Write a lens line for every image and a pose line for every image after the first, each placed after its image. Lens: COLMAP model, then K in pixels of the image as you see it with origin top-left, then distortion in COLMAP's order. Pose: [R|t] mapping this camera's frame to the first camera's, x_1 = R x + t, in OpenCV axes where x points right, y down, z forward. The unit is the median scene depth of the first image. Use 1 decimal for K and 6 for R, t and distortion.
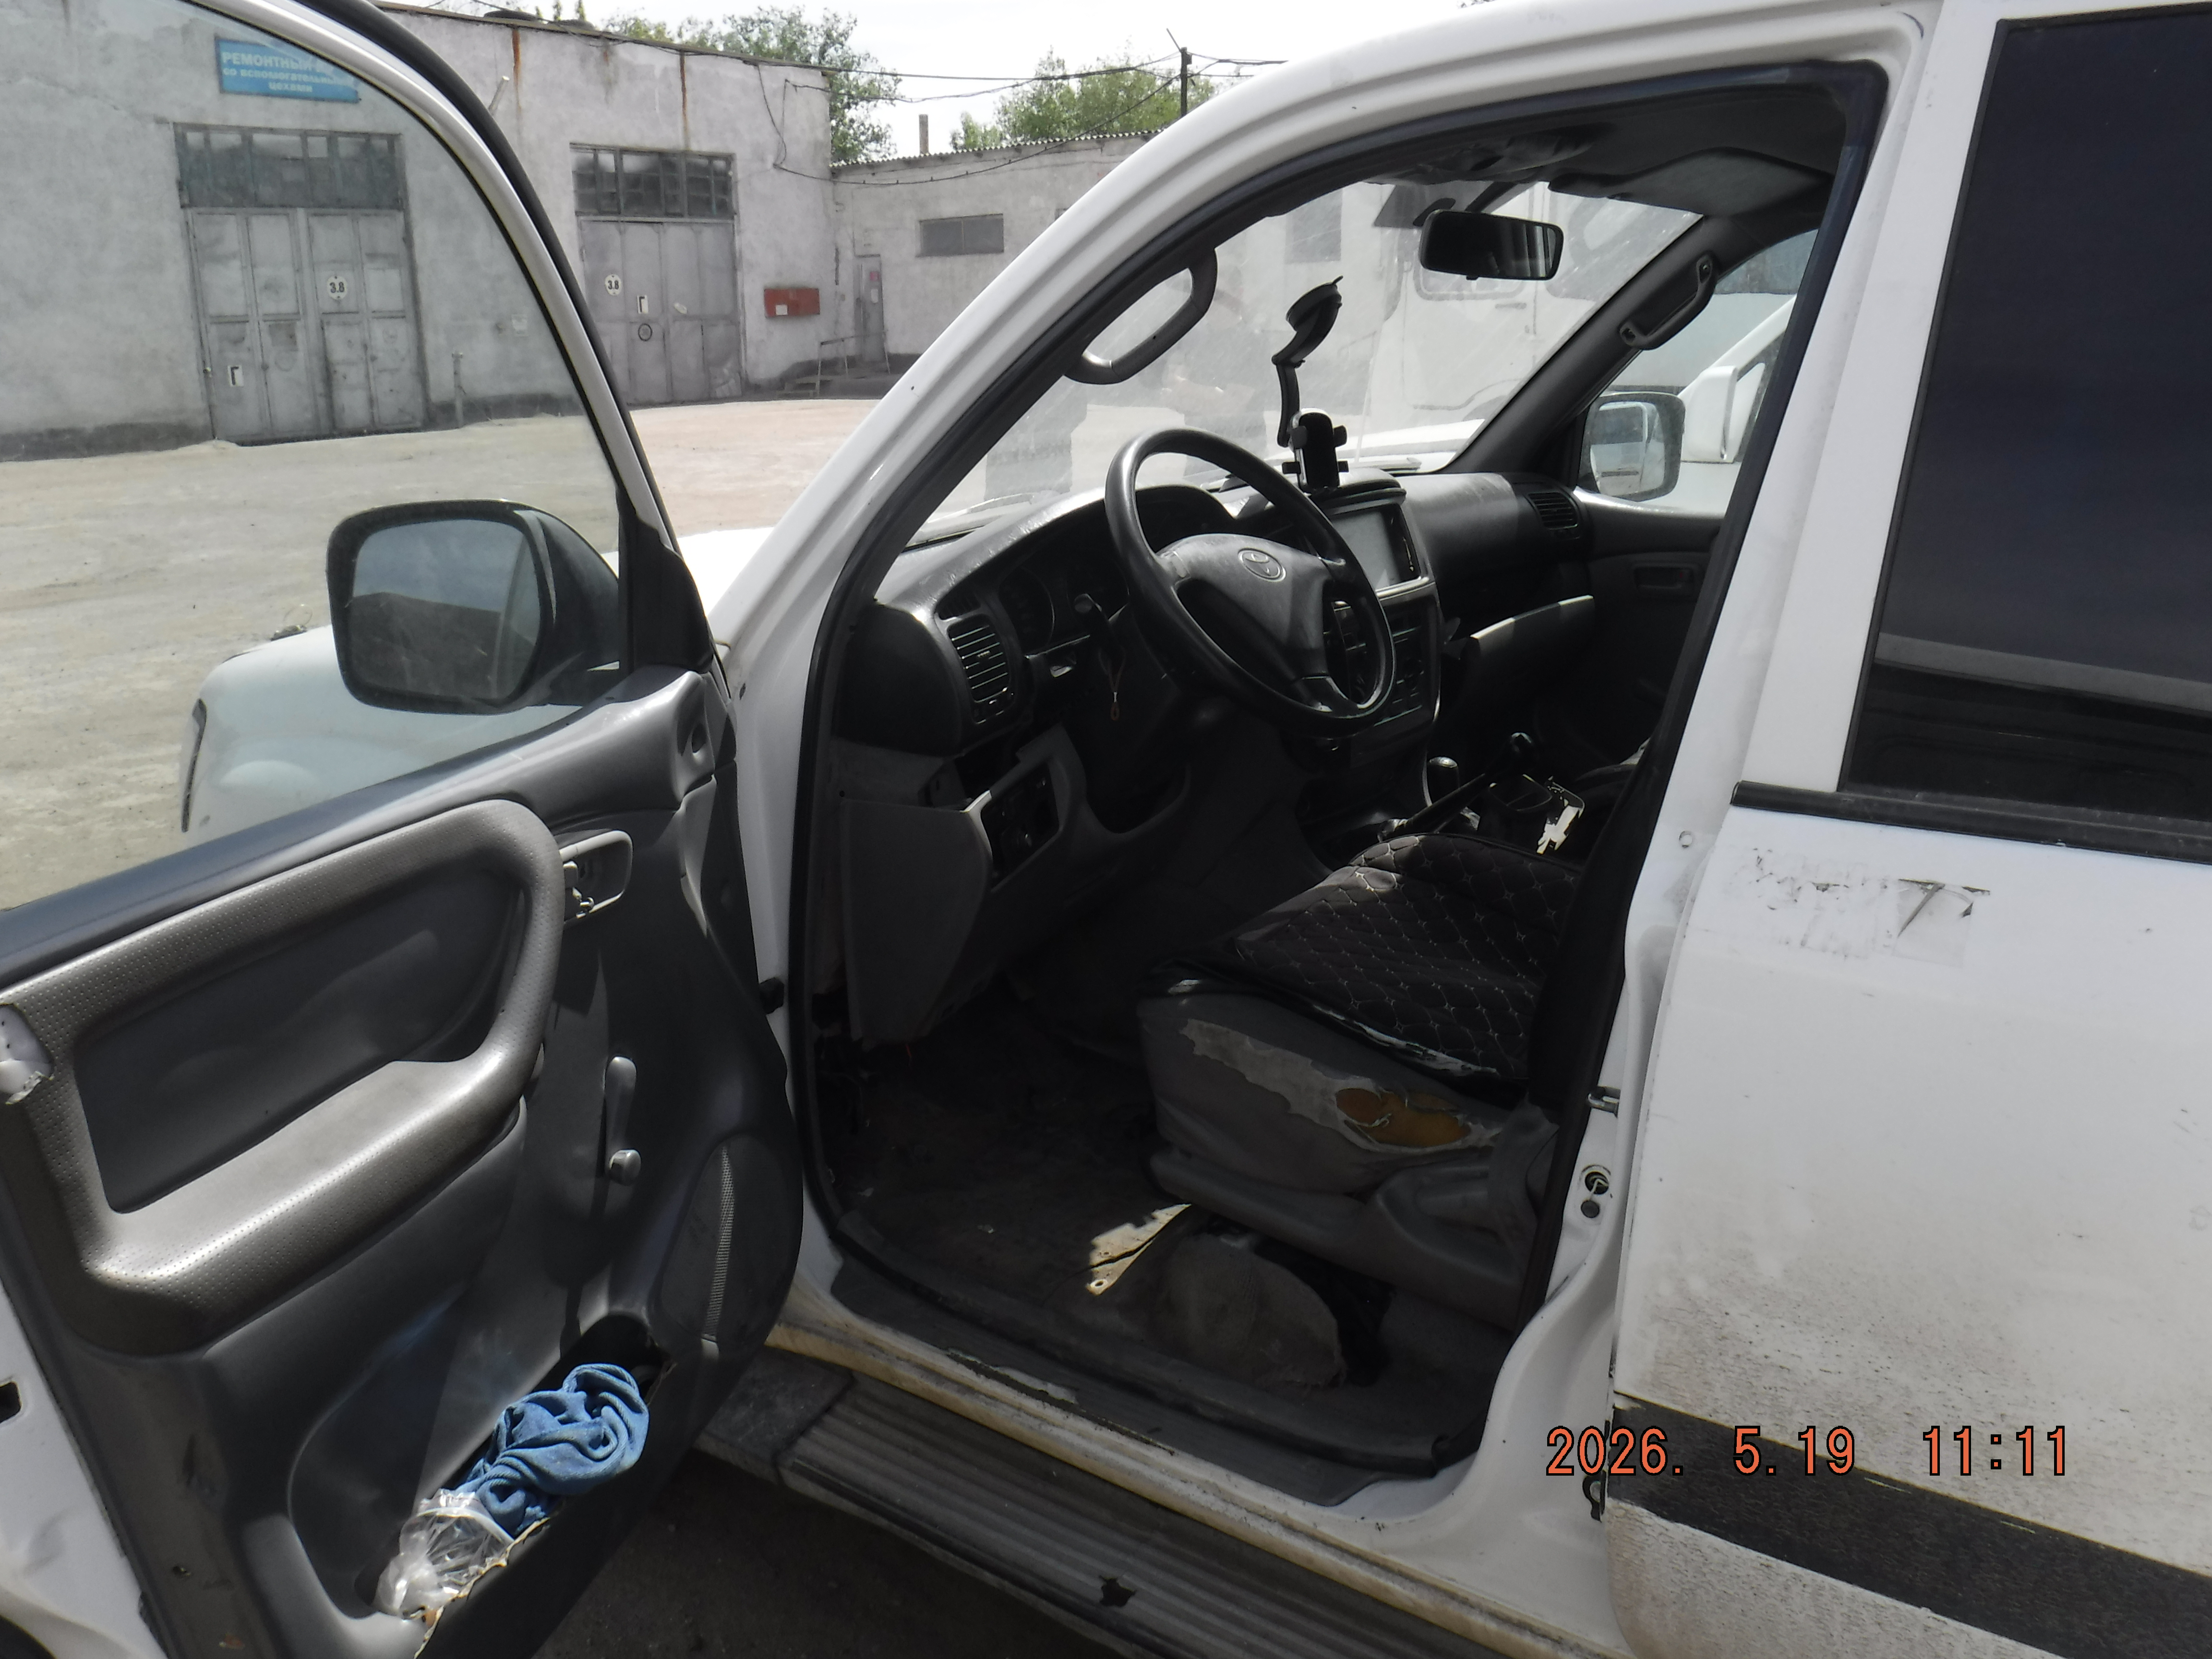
lens RADIAL K [[1733.8, 0, 1106.0], [0, 1733.8, 829.5], [0, 0, 1]] dist [-0.099178, 0.002174]
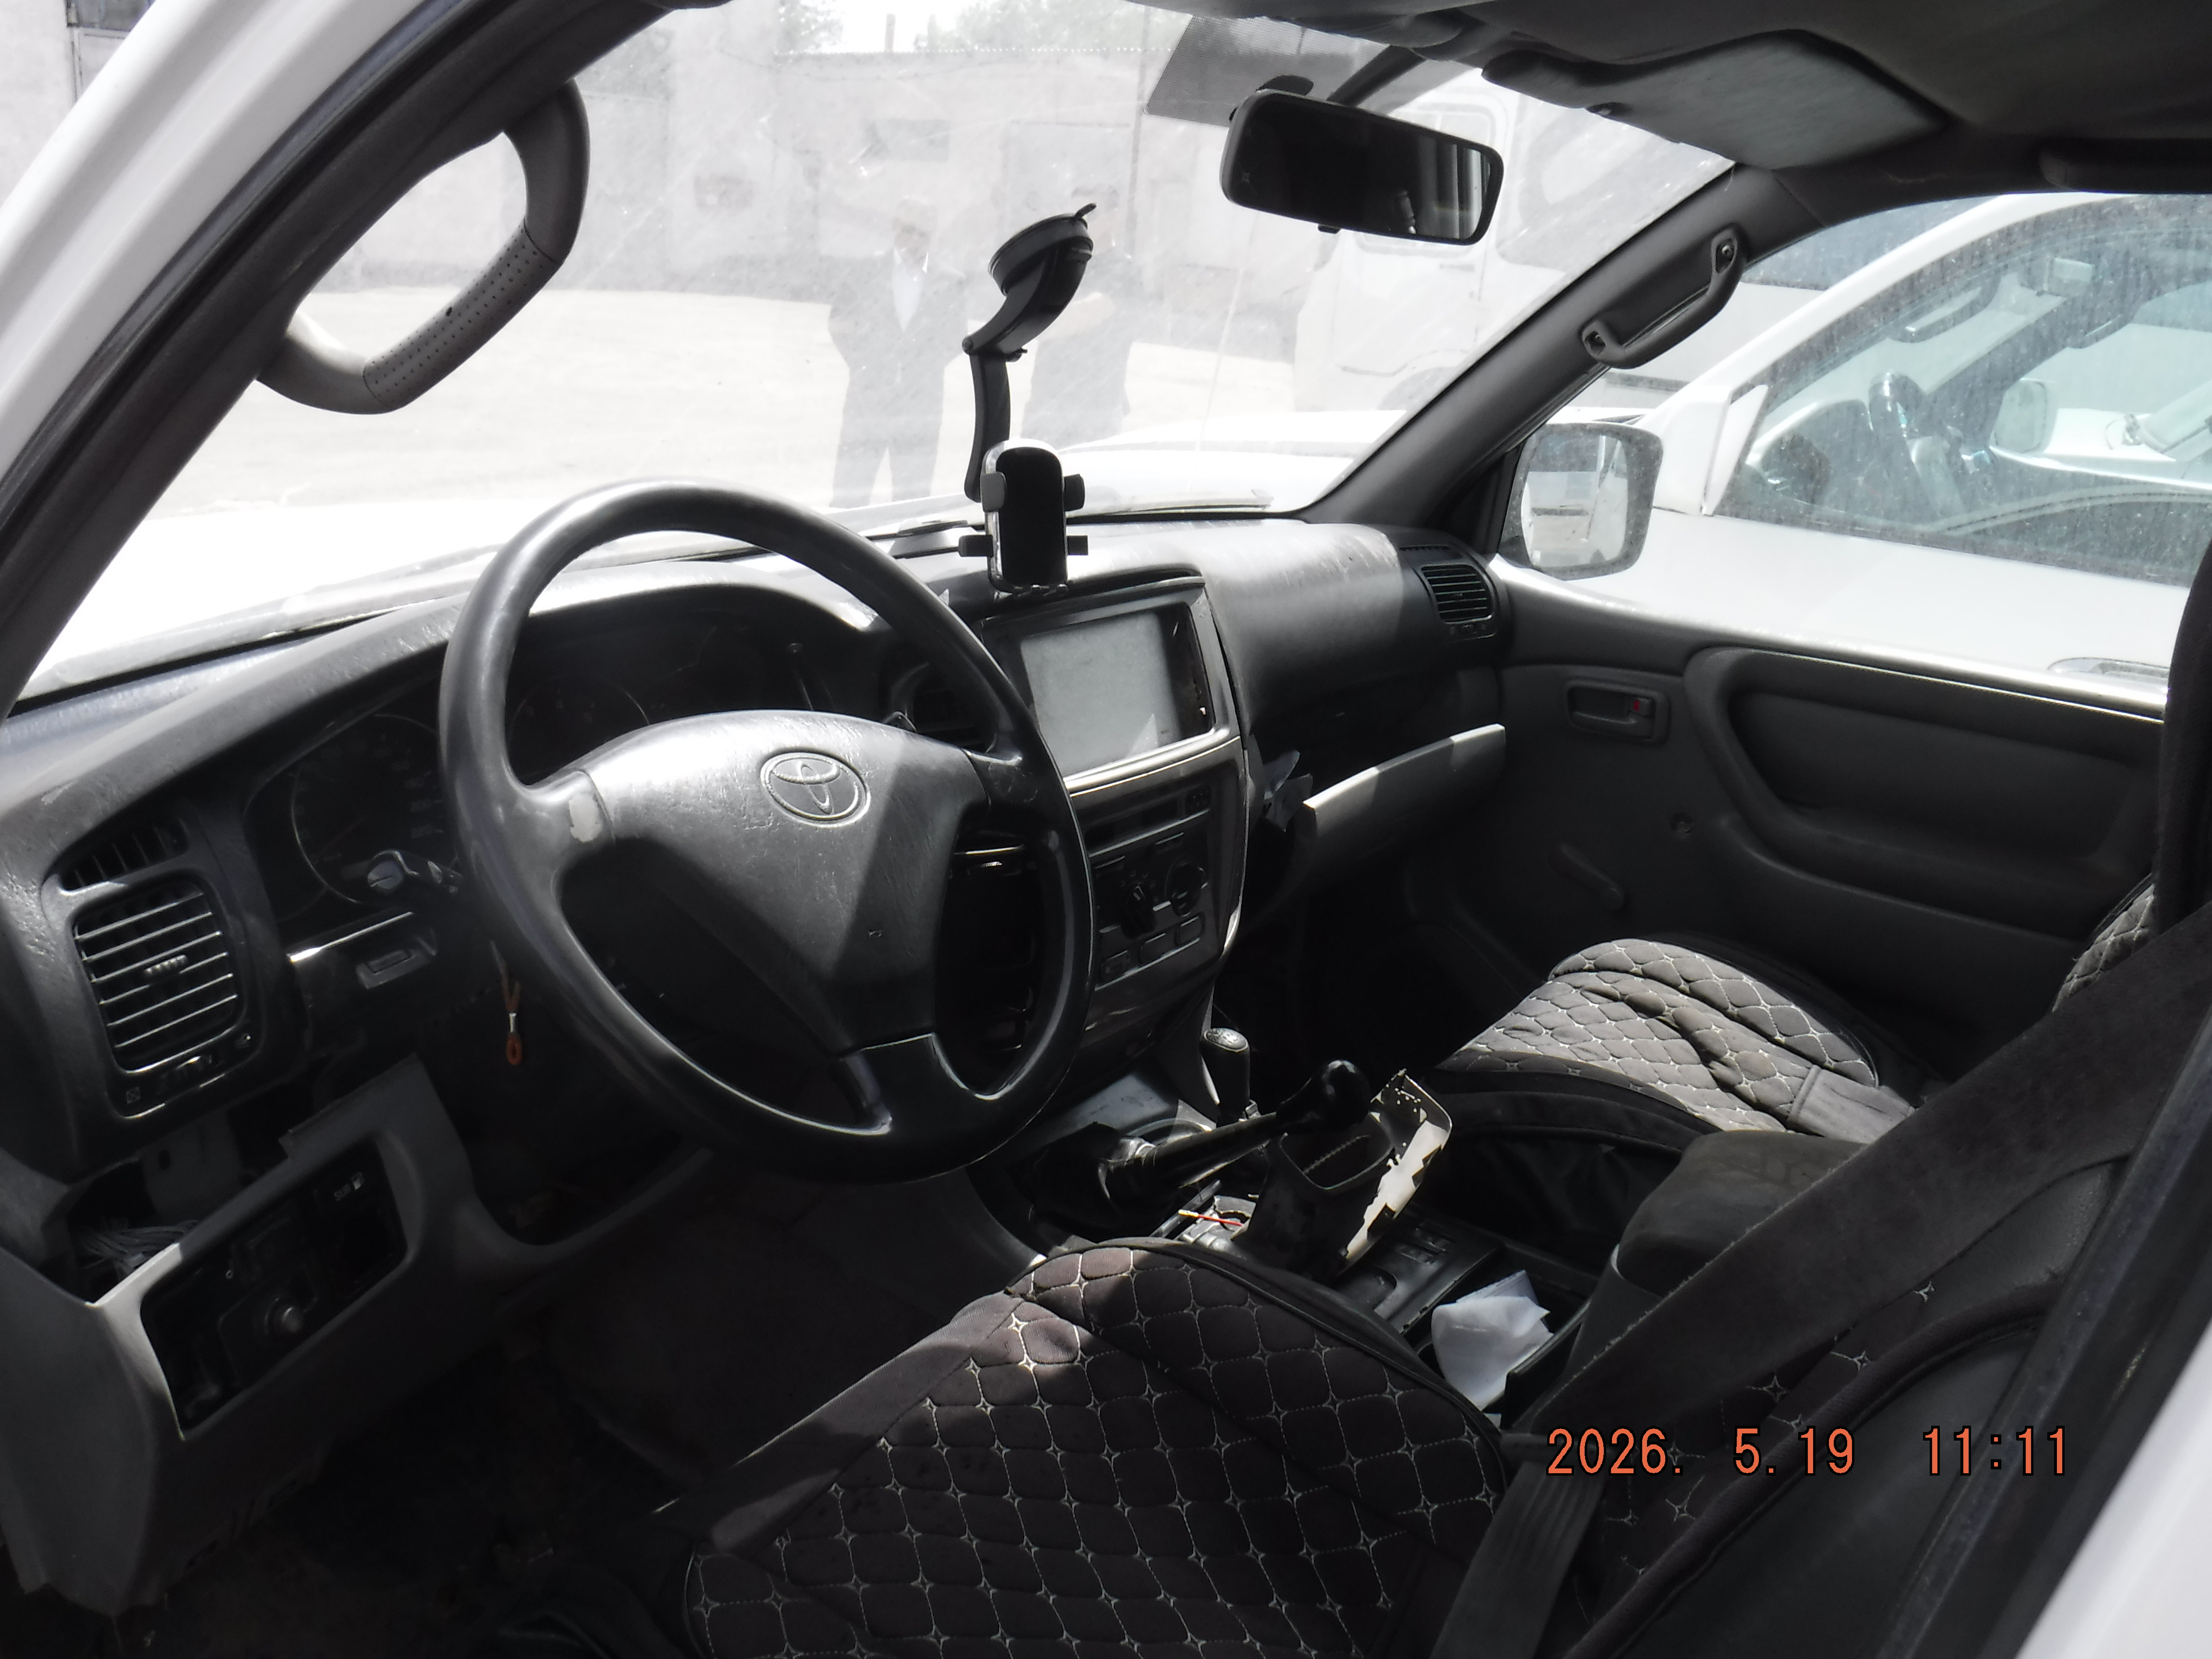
lens RADIAL K [[1840.3, 0, 1110.4], [0, 1840.3, 876.8], [0, 0, 1]] dist [-0.088550, 0.001789]
pose [[0.994558, 0.077141, 0.070031, 0.116332], [-0.080343, 0.995791, 0.044116, -0.132375], [-0.066333, -0.049502, 0.996569, 0.402984]]
